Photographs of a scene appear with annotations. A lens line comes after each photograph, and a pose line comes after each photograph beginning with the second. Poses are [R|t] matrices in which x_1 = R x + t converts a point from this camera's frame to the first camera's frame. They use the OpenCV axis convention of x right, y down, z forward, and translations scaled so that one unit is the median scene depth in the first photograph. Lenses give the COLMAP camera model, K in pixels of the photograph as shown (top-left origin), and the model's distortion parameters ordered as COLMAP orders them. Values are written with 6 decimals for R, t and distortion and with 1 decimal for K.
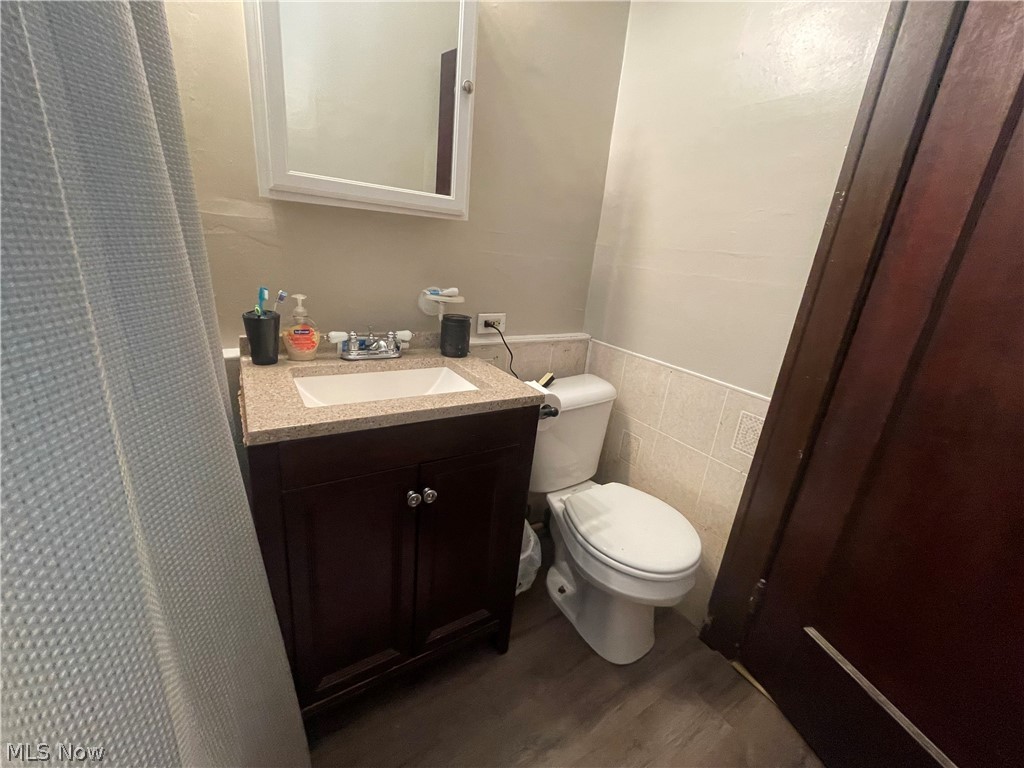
lens RADIAL K [[415.7, 0, 512.0], [0, 415.7, 384.0], [0, 0, 1]] dist [0.000858, 0.000033]
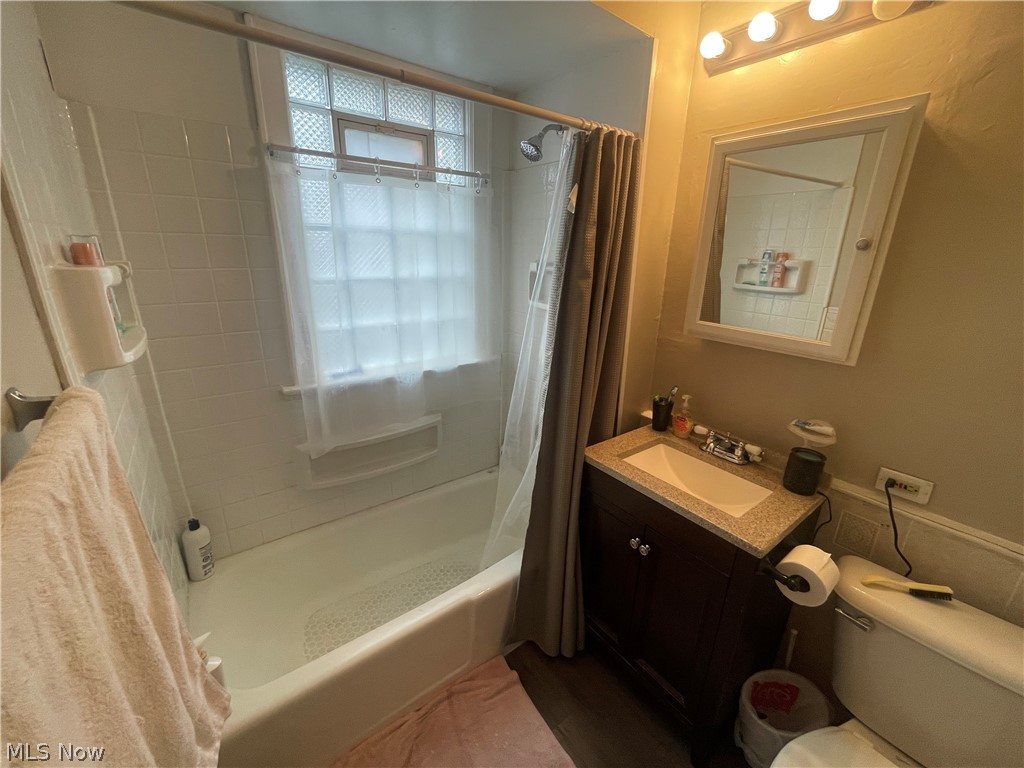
lens RADIAL K [[413.3, 0, 512.0], [0, 413.3, 384.0], [0, 0, 1]] dist [0.000115, -0.000004]
pose [[0.080832, 0.222599, -0.971553, 0.801701], [-0.333914, 0.924464, 0.184029, -0.288343], [0.939131, 0.309540, 0.149055, 0.152942]]
